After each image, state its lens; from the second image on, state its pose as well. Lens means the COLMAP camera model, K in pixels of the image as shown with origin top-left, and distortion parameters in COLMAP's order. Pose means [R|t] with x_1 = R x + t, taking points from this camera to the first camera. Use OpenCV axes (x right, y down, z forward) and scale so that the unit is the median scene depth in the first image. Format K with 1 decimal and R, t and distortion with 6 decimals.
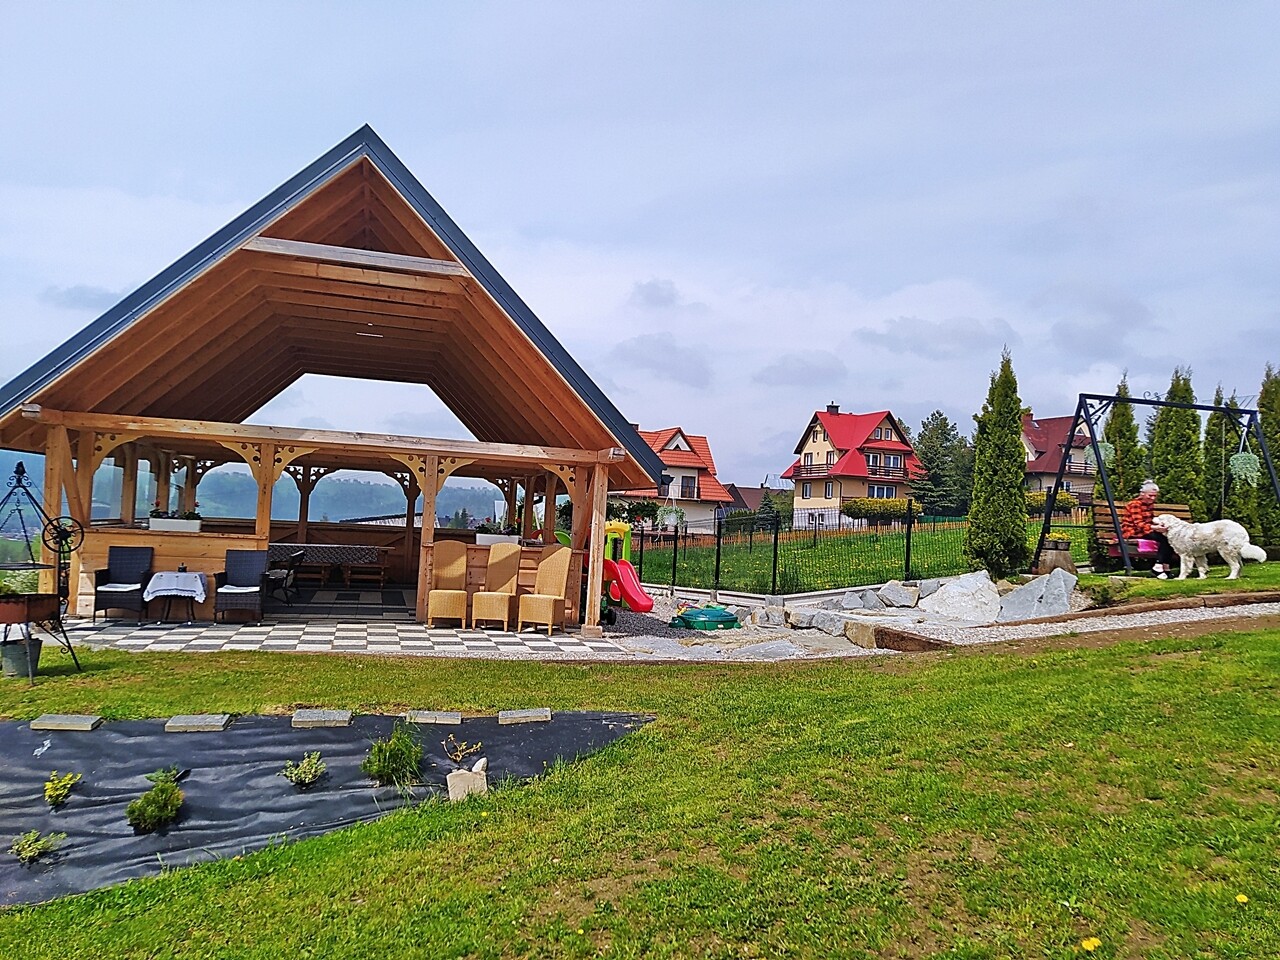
lens RADIAL K [[959.1, 0, 646.0], [0, 959.1, 485.4], [0, 0, 1]] dist [0.127576, -0.216063]
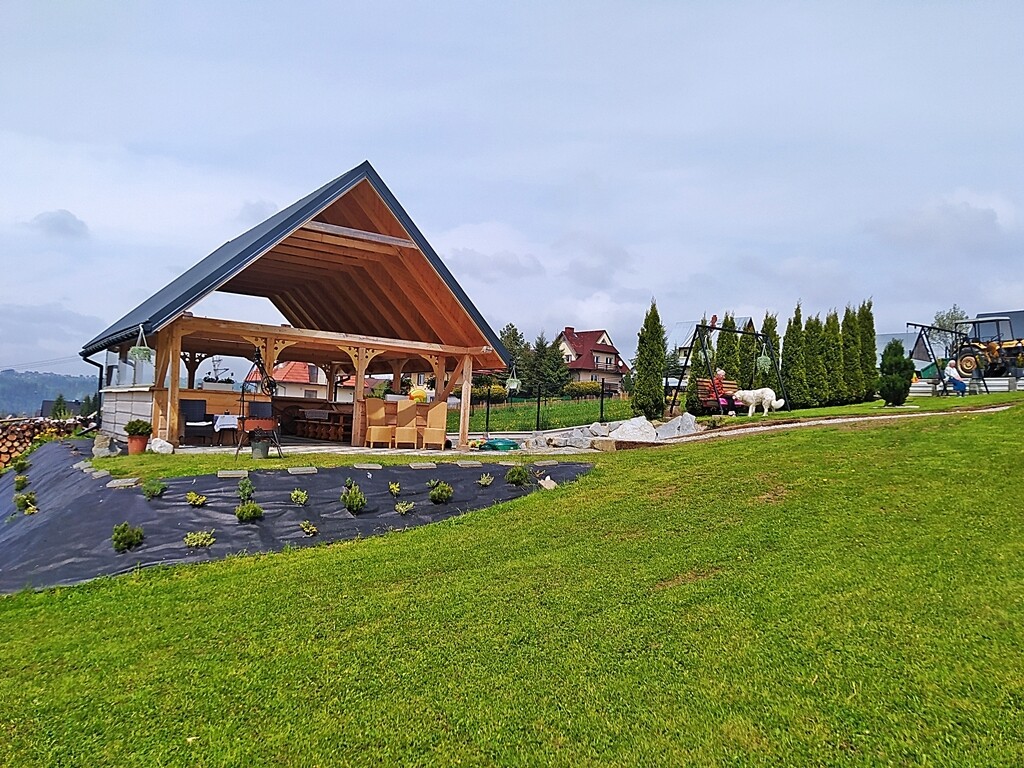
lens RADIAL K [[767.3, 0, 516.8], [0, 767.3, 388.3], [0, 0, 1]] dist [0.127576, -0.216063]
pose [[0.944645, 0.007093, 0.328017, -0.388574], [-0.011781, 0.999855, 0.012310, 0.019260], [-0.327882, -0.015493, 0.944592, -0.342618]]
